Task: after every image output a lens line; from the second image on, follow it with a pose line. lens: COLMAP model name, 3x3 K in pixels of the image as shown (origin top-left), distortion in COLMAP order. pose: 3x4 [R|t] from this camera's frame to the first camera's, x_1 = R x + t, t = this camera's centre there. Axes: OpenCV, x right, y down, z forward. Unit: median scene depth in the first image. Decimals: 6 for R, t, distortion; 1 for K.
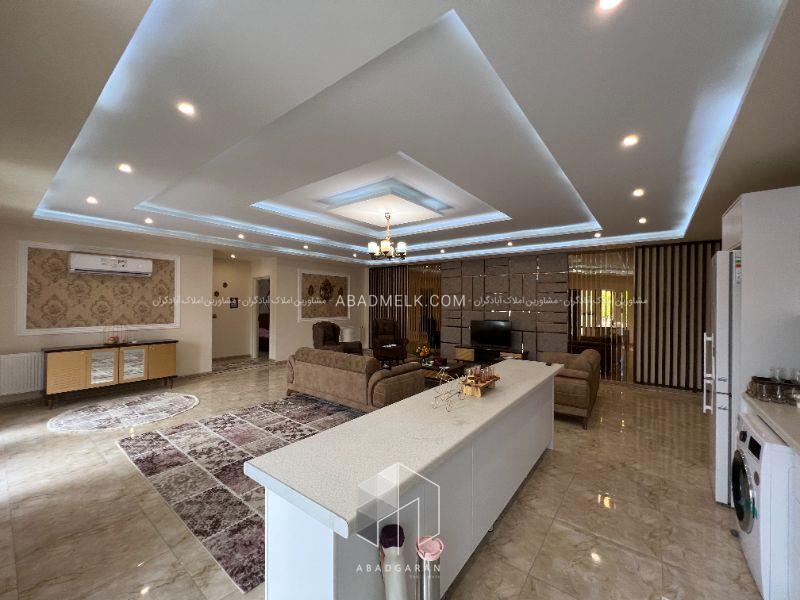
lens RADIAL K [[321.6, 0, 398.3], [0, 321.6, 301.2], [0, 0, 1]] dist [-0.001339, 0.000094]
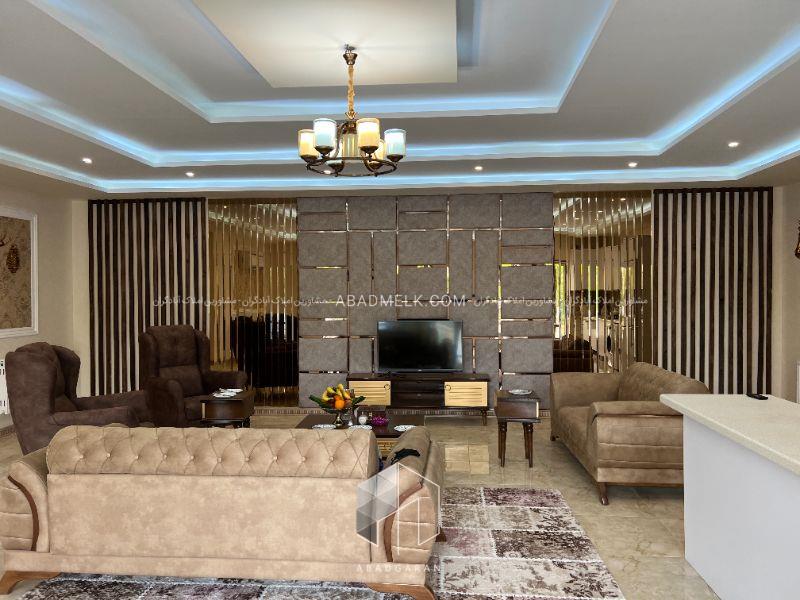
lens RADIAL K [[605.1, 0, 404.3], [0, 605.1, 296.1], [0, 0, 1]] dist [0.060806, -0.065228]
pose [[0.834275, -0.019073, 0.551019, -0.375635], [0.010911, 0.999777, 0.018086, 0.008083], [-0.551241, -0.009077, 0.834297, 0.347047]]
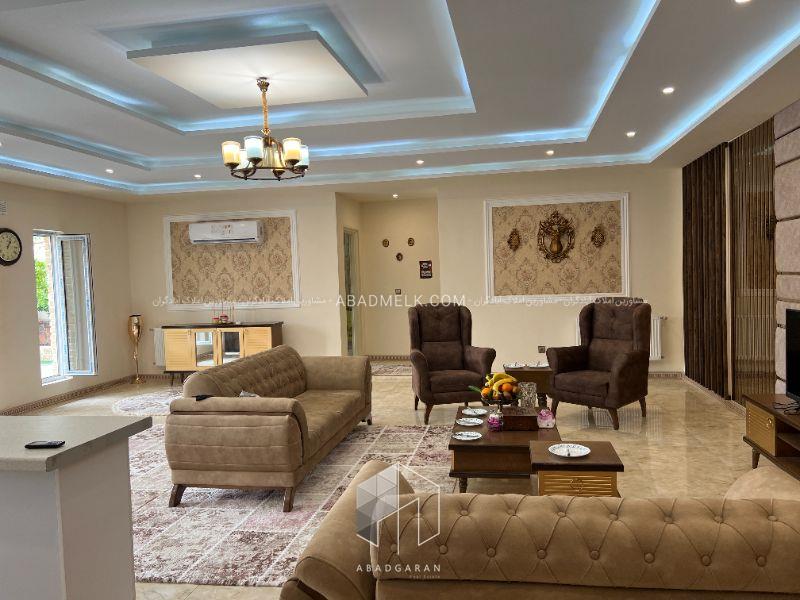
lens RADIAL K [[605.1, 0, 404.3], [0, 605.1, 296.1], [0, 0, 1]] dist [0.060806, -0.065228]
pose [[0.473151, 0.011050, -0.880912, 0.836462], [0.041488, 0.998532, 0.034809, 0.023332], [0.880004, -0.053017, 0.471998, 0.721279]]
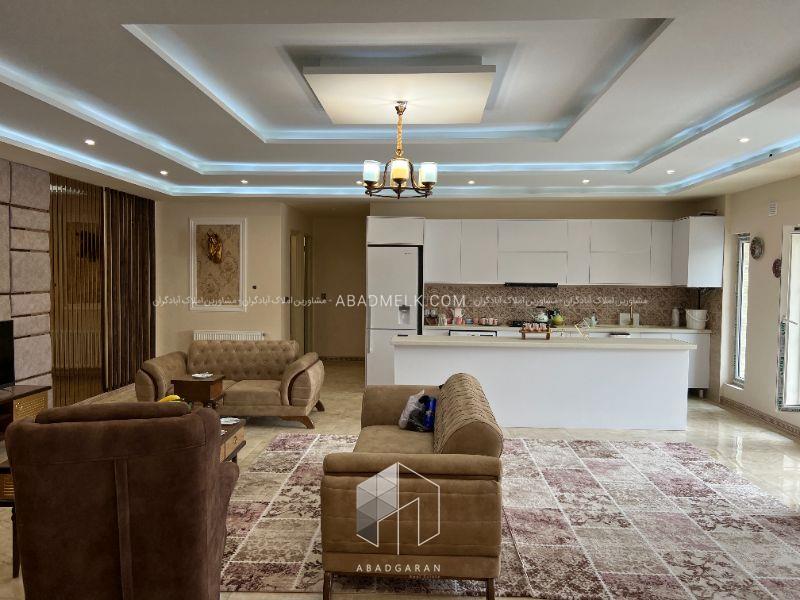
lens RADIAL K [[608.2, 0, 400.0], [0, 608.2, 300.0], [0, 0, 1]] dist [0.060309, -0.070384]
pose [[-0.587172, -0.046619, 0.808119, -0.803038], [-0.018507, 0.998852, 0.044175, -0.006890], [-0.809251, 0.010983, -0.587361, 1.533483]]
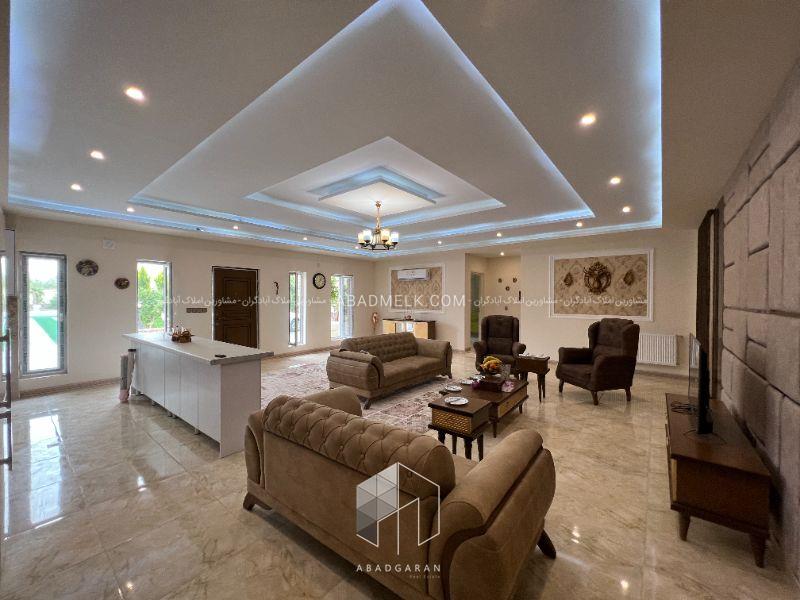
lens RADIAL K [[323.7, 0, 400.0], [0, 323.7, 300.0], [0, 0, 1]] dist [-0.002576, -0.000048]
pose [[-0.002705, -0.001914, -0.999995, 0.941353], [0.001794, 0.999997, -0.001919, 0.031254], [0.999995, -0.001799, -0.002701, 1.040029]]
